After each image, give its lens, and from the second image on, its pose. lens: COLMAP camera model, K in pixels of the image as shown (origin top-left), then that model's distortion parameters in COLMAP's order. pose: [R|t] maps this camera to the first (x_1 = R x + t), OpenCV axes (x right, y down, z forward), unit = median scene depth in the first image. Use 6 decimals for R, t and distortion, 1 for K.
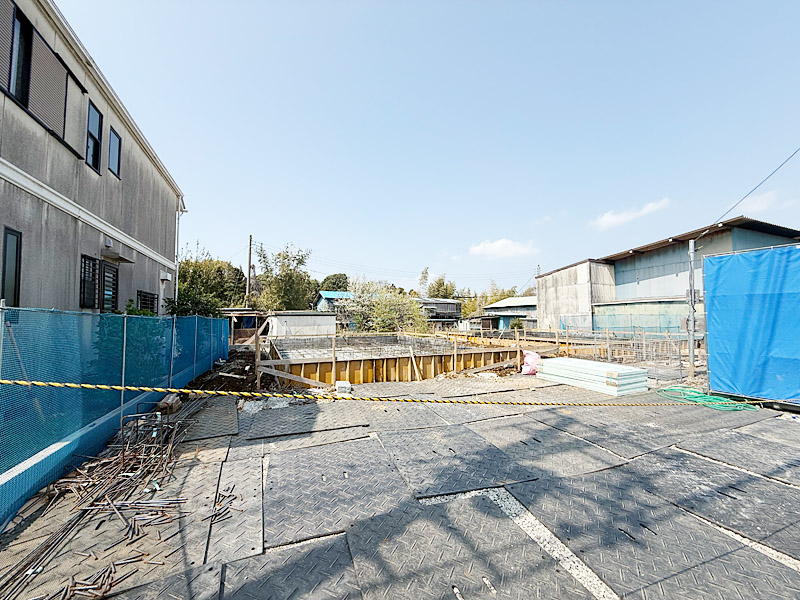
lens RADIAL K [[317.3, 0, 397.8], [0, 317.3, 297.8], [0, 0, 1]] dist [-0.001361, 0.000424]
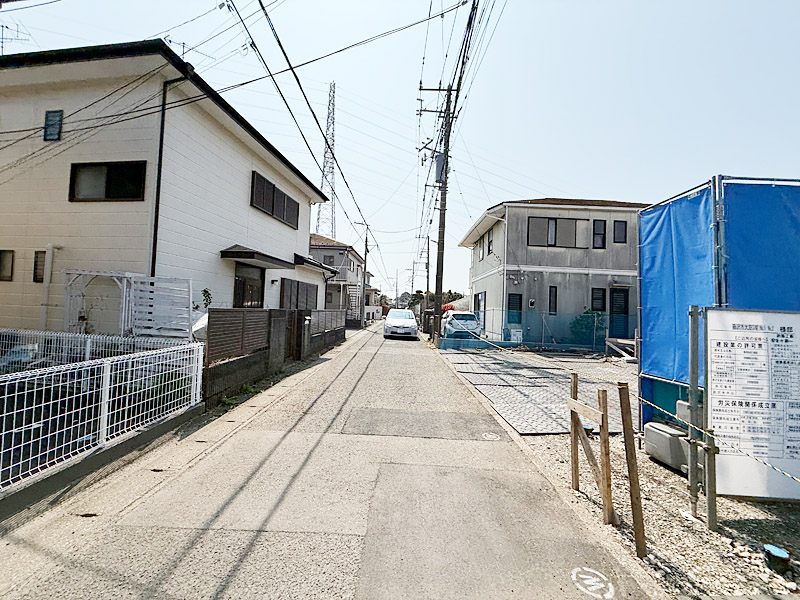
lens RADIAL K [[317.3, 0, 397.8], [0, 317.3, 297.8], [0, 0, 1]] dist [-0.001361, 0.000424]
pose [[-0.385237, -0.047293, -0.921605, 1.494851], [0.021000, 0.997978, -0.059990, 0.039582], [0.922579, -0.042464, -0.383465, 0.494531]]
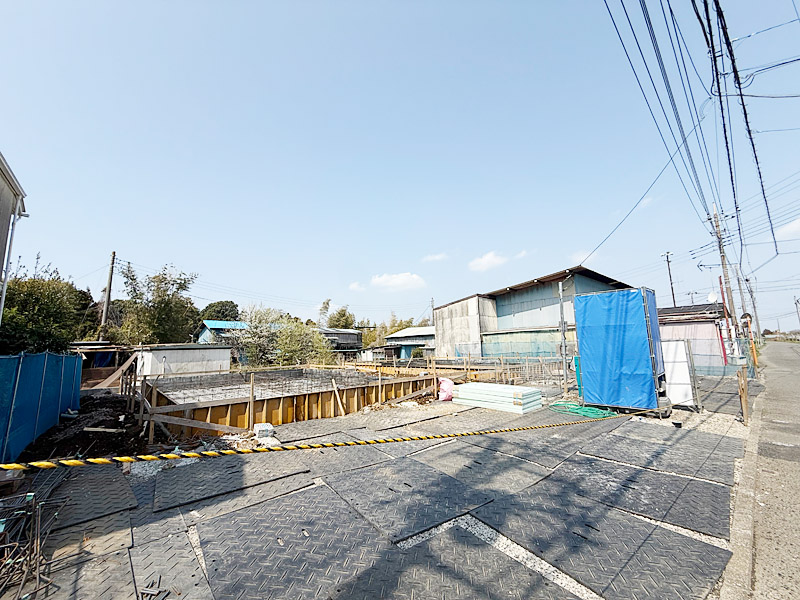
lens RADIAL K [[317.3, 0, 397.8], [0, 317.3, 297.8], [0, 0, 1]] dist [-0.001361, 0.000424]
pose [[0.948833, 0.028445, 0.314495, -0.093168], [0.001409, 0.995543, -0.094297, -0.001486], [-0.315776, 0.089915, 0.944564, 0.015905]]
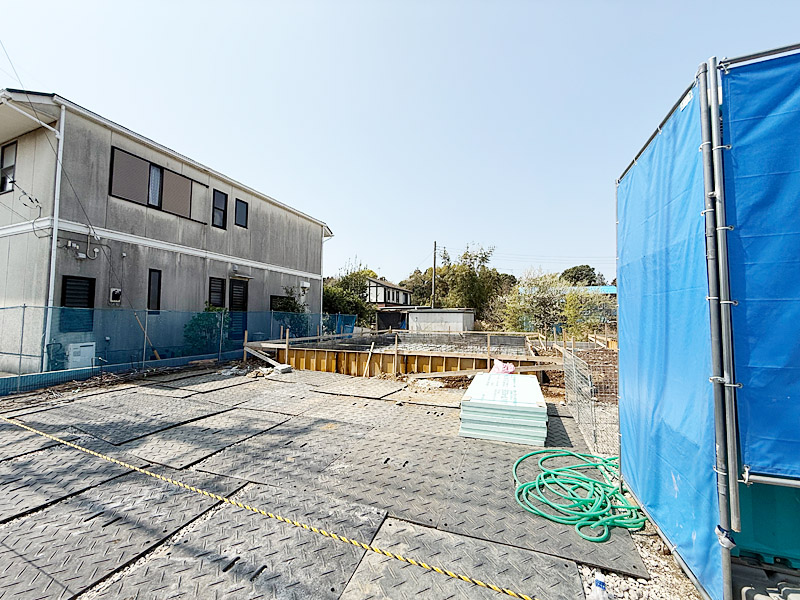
lens RADIAL K [[317.3, 0, 397.8], [0, 317.3, 297.8], [0, 0, 1]] dist [-0.001361, 0.000424]
pose [[0.723906, -0.028837, -0.689296, 0.878003], [0.033566, 0.999415, -0.006560, 0.023980], [0.689082, -0.018388, 0.724450, 0.372735]]
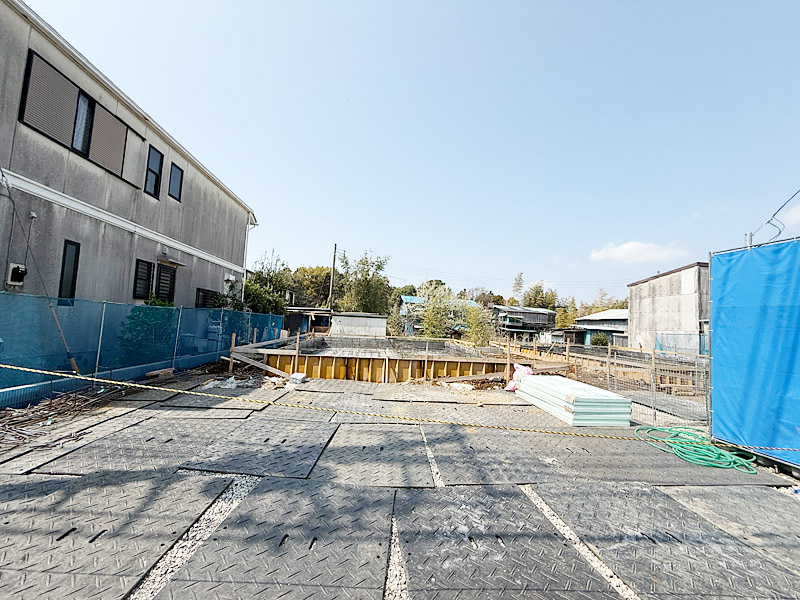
lens RADIAL K [[317.3, 0, 397.8], [0, 317.3, 297.8], [0, 0, 1]] dist [-0.001361, 0.000424]
pose [[0.948505, 0.029376, -0.315398, 0.427545], [-0.035771, 0.999255, -0.014504, 0.006970], [0.314737, 0.025039, 0.948849, 0.060473]]
